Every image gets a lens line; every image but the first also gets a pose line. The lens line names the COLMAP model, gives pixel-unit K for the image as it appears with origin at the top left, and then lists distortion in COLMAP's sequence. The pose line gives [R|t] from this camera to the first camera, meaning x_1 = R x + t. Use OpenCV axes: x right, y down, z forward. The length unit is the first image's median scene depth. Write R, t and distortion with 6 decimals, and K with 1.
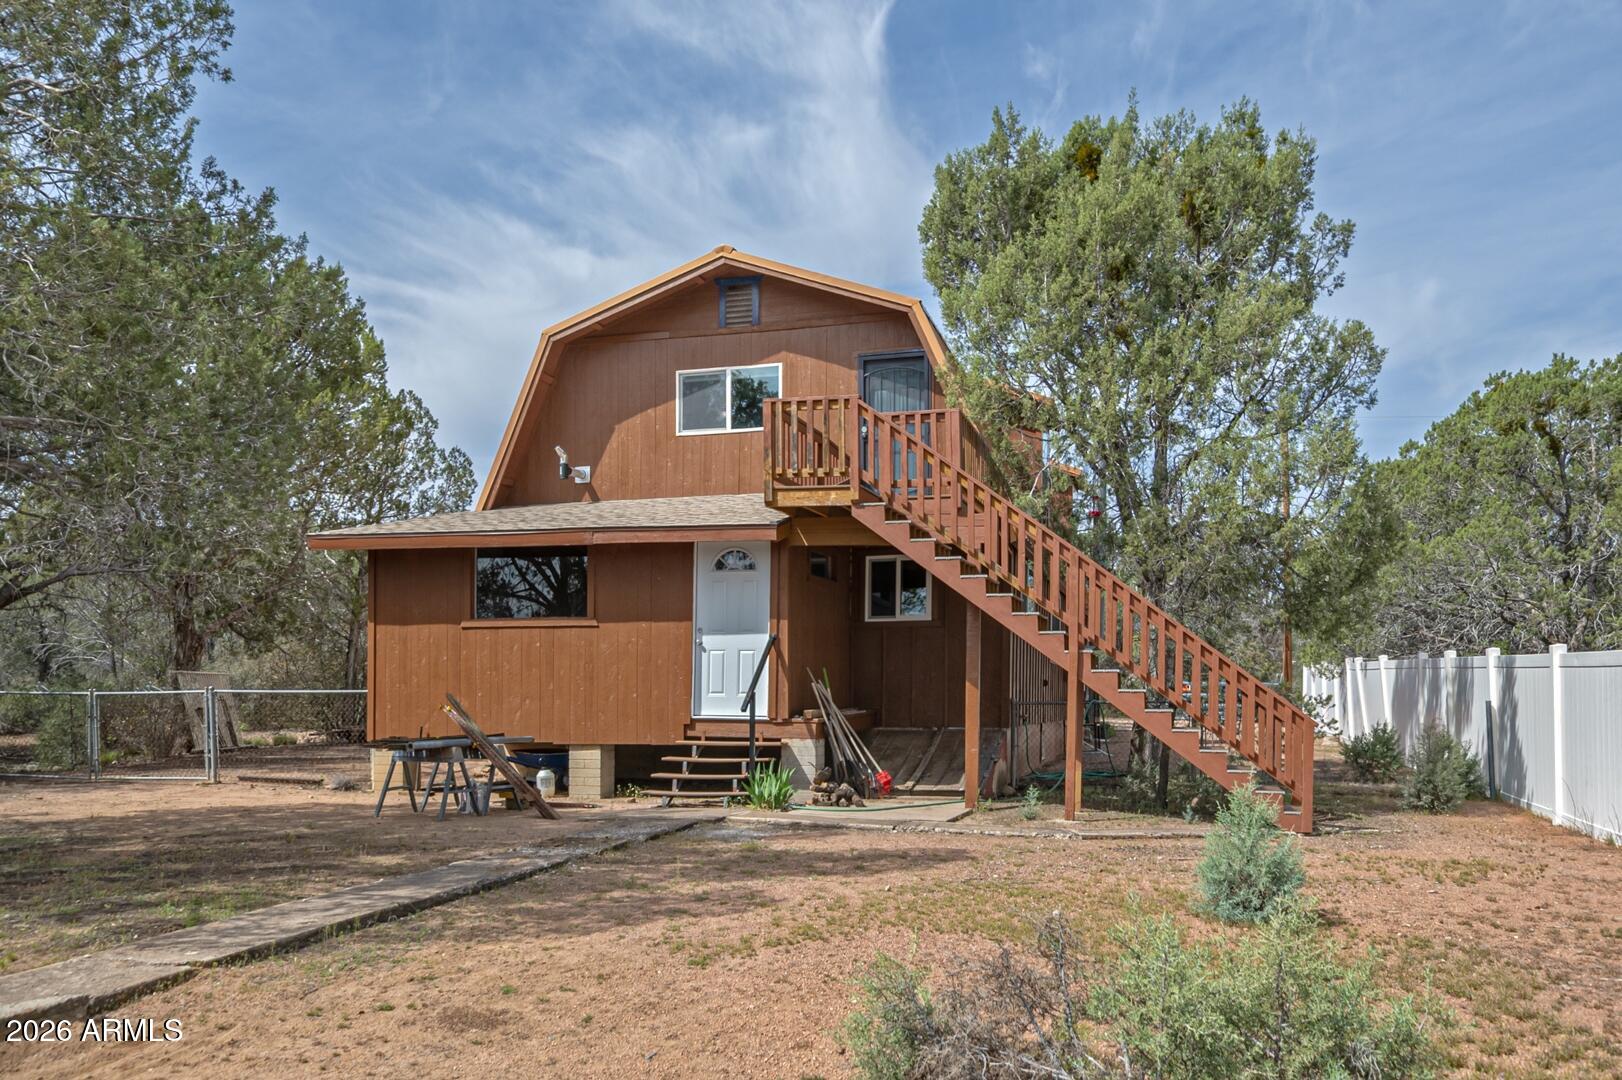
lens RADIAL K [[1256.2, 0, 811.0], [0, 1256.2, 540.0], [0, 0, 1]] dist [0.000945, 0.000212]
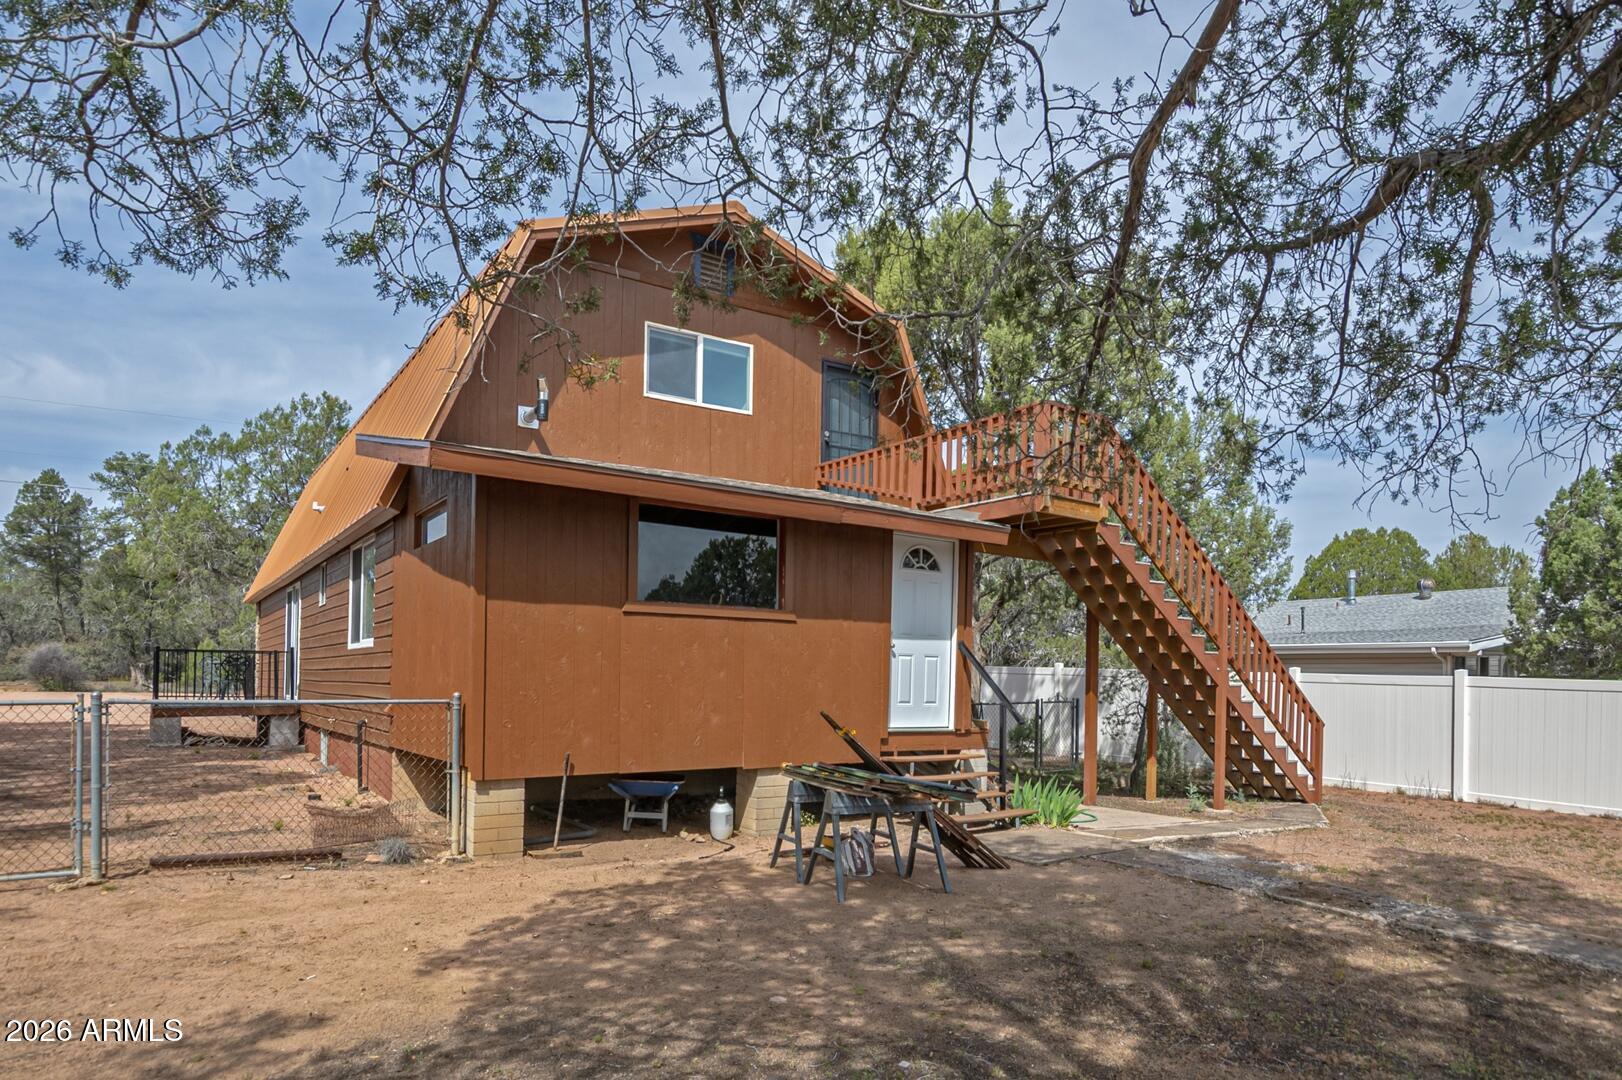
lens RADIAL K [[989.3, 0, 819.4], [0, 989.3, 581.9], [0, 0, 1]] dist [-0.013169, 0.001024]
pose [[0.680912, 0.082676, 0.727684, -0.627855], [-0.104386, 0.994419, -0.015304, 0.050926], [-0.724888, -0.065539, 0.685742, 0.544756]]
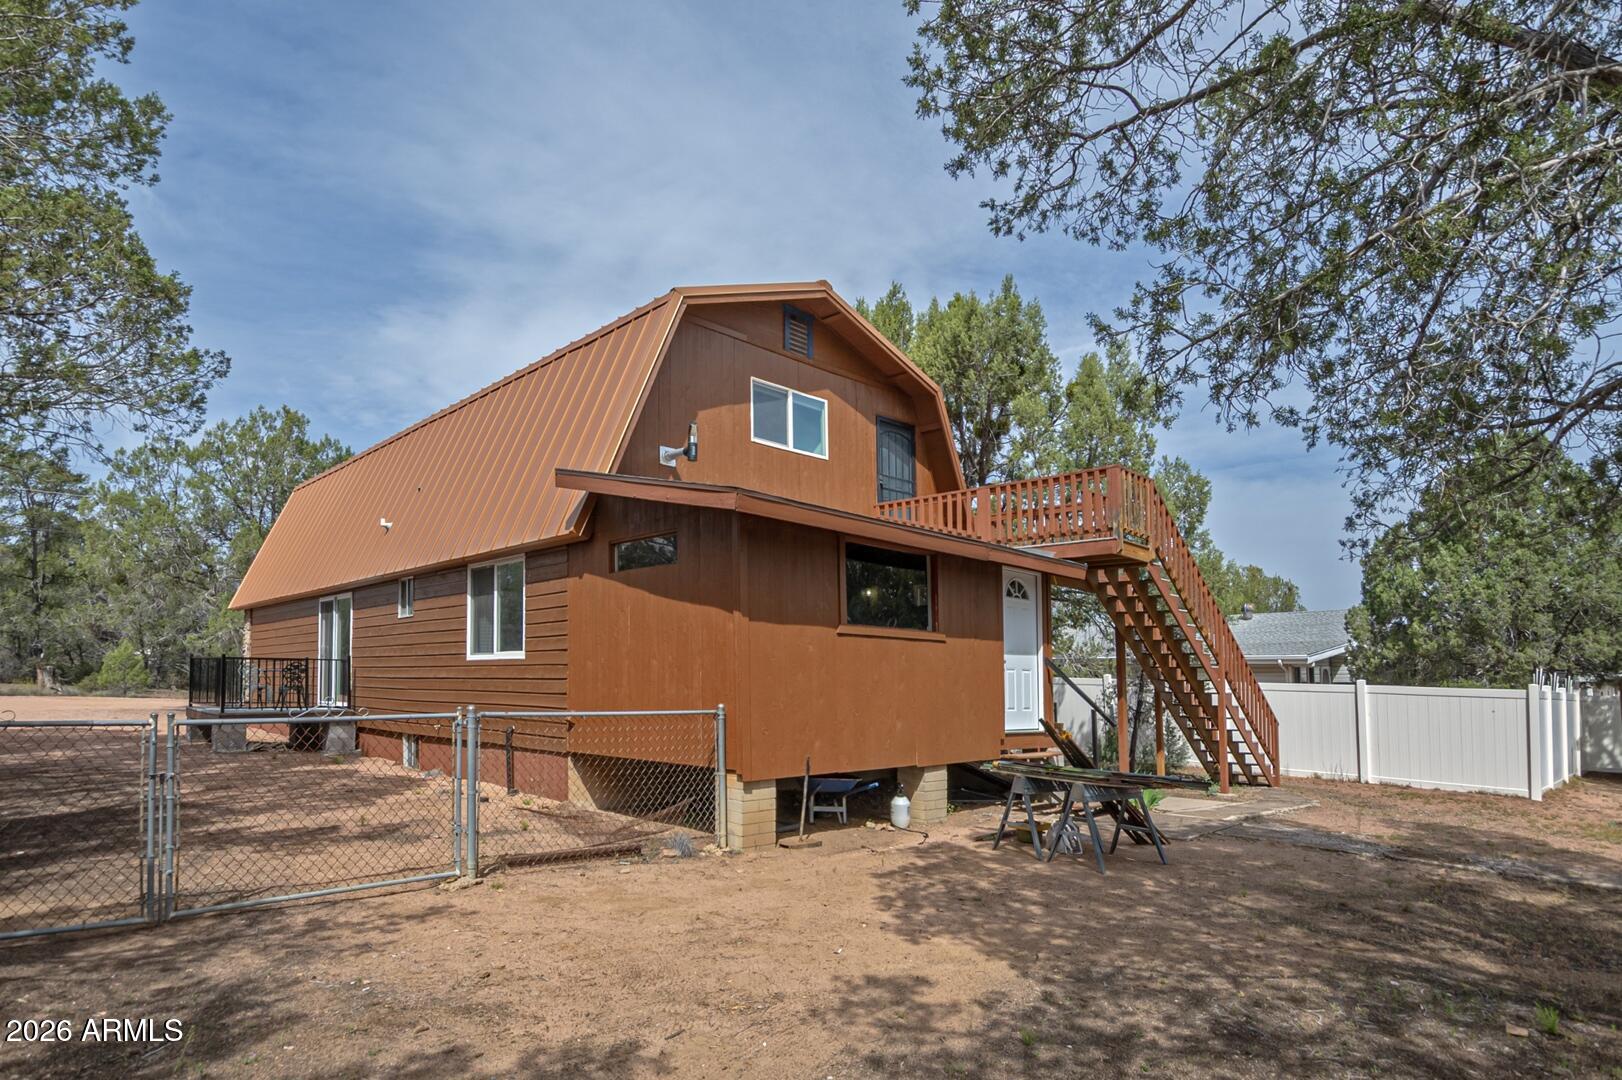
lens RADIAL K [[896.2, 0, 811.0], [0, 896.2, 540.0], [0, 0, 1]] dist [-0.018217, 0.002653]
pose [[0.541740, 0.143371, 0.828229, -0.812269], [-0.117988, 0.988561, -0.093950, 0.068212], [-0.832224, -0.046825, 0.552459, 0.701342]]
